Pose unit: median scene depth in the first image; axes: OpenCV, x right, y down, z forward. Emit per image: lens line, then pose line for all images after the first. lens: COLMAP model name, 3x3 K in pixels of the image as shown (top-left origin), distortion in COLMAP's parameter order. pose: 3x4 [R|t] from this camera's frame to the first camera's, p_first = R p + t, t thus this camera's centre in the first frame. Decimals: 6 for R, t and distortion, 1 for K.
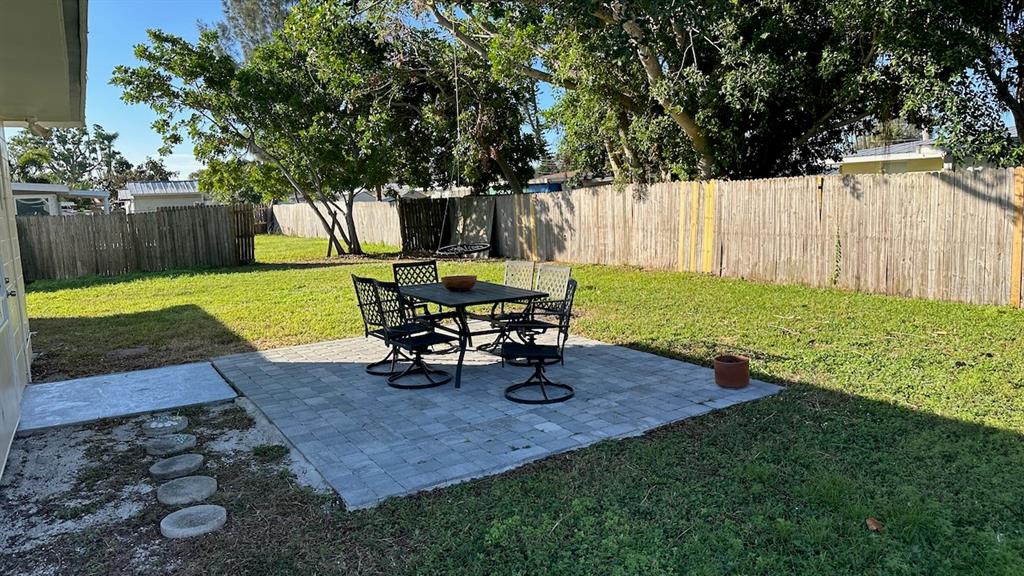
lens RADIAL K [[728.4, 0, 516.0], [0, 728.4, 281.5], [0, 0, 1]] dist [0.113994, -0.152378]
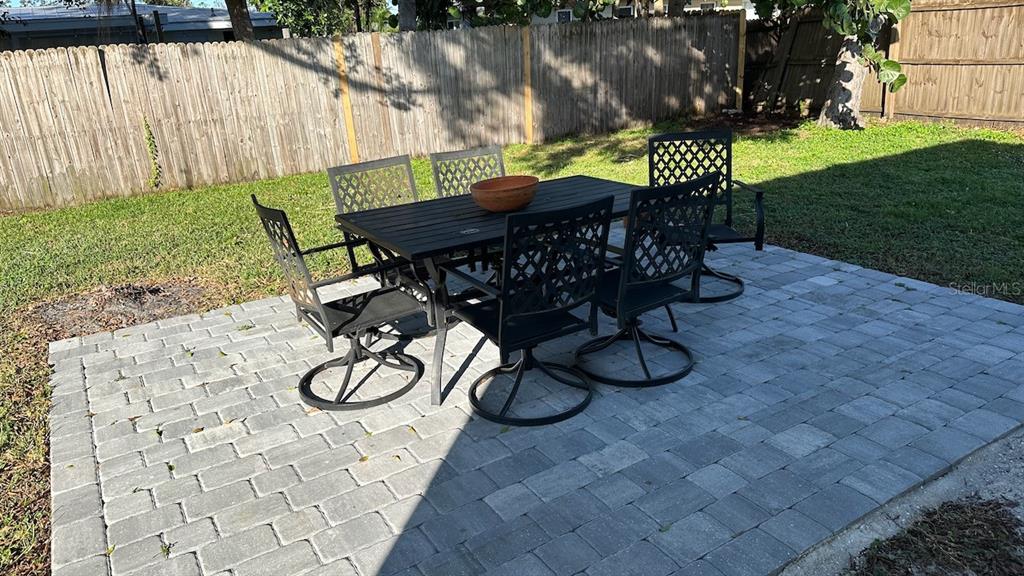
lens RADIAL K [[728.4, 0, 516.0], [0, 728.4, 281.5], [0, 0, 1]] dist [0.113994, -0.152378]
pose [[-0.006766, -0.279429, 0.960143, -0.436483], [0.178809, 0.944352, 0.276093, -0.061317], [-0.983861, 0.173550, 0.043574, 0.711293]]
